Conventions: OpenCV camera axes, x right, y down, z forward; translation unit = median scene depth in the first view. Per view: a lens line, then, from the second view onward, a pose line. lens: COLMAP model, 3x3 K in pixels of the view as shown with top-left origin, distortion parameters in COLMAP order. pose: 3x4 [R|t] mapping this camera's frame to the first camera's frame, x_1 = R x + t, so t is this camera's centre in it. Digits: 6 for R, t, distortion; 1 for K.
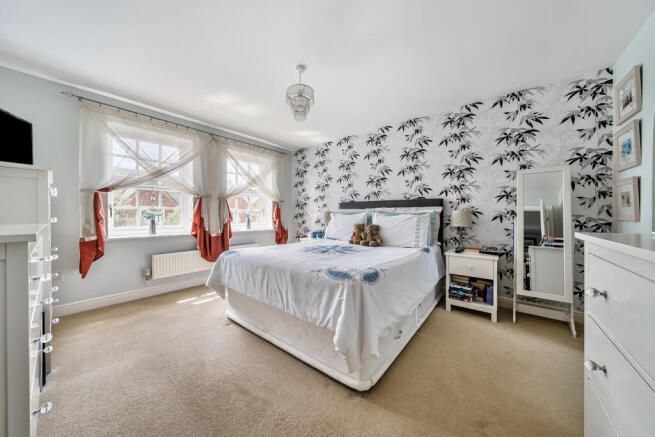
lens RADIAL K [[226.5, 0, 323.9], [0, 226.5, 215.9], [0, 0, 1]] dist [0.000596, 0.000122]
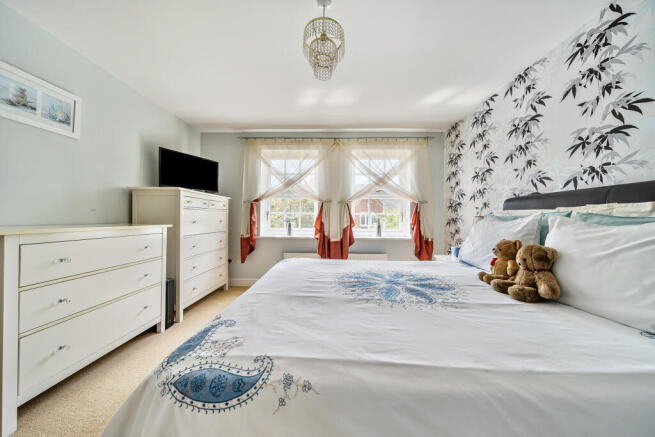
lens RADIAL K [[226.5, 0, 327.3], [0, 226.5, 215.1], [0, 0, 1]] dist [0.000596, 0.000122]
pose [[0.609009, -0.010015, -0.793100, 0.252346], [-0.010675, 0.999726, -0.020821, -0.003489], [0.793092, 0.021146, 0.608735, 0.352039]]
